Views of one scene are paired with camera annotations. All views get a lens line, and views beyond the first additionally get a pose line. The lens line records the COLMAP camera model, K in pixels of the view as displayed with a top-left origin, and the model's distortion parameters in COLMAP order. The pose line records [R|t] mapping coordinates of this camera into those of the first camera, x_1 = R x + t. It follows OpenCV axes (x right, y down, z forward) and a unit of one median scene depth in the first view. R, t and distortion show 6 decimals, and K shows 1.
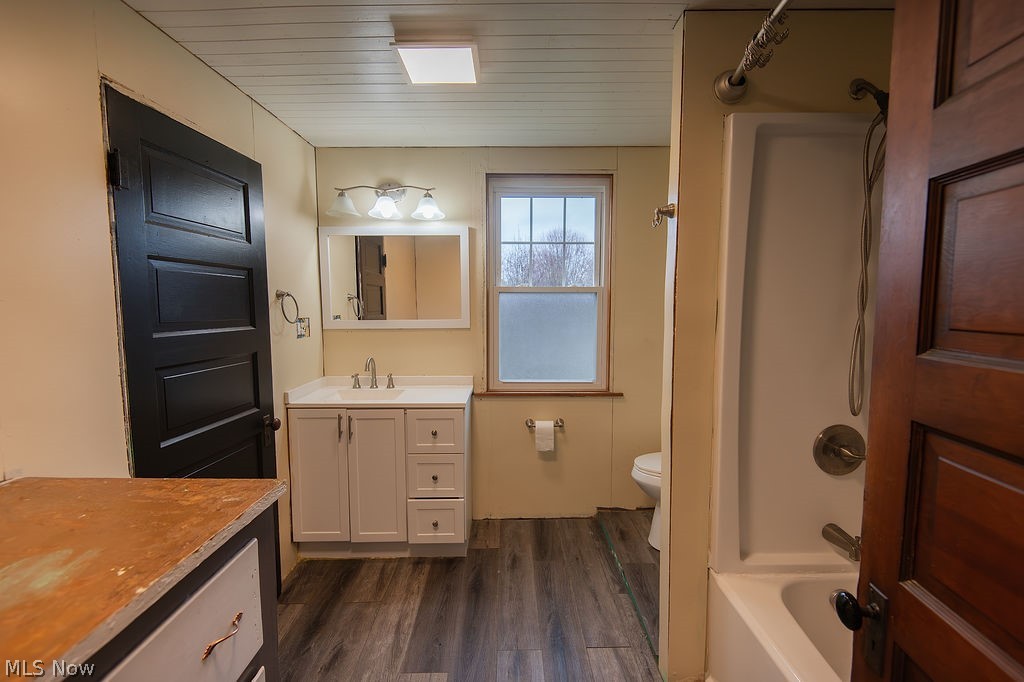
lens RADIAL K [[468.4, 0, 512.4], [0, 468.4, 340.6], [0, 0, 1]] dist [0.041364, -0.026376]
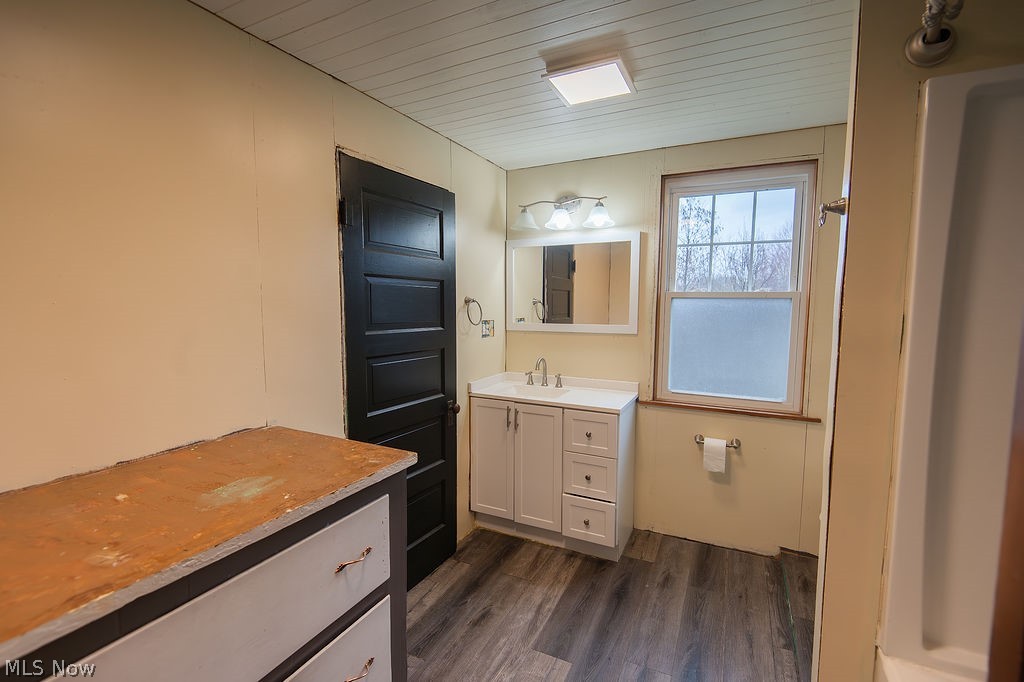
lens RADIAL K [[468.4, 0, 512.4], [0, 468.4, 340.6], [0, 0, 1]] dist [0.041364, -0.026376]
pose [[0.894311, 0.045126, -0.445164, 0.142344], [-0.044961, 0.998929, 0.010936, -0.015247], [0.445180, 0.010234, 0.895382, -0.004970]]
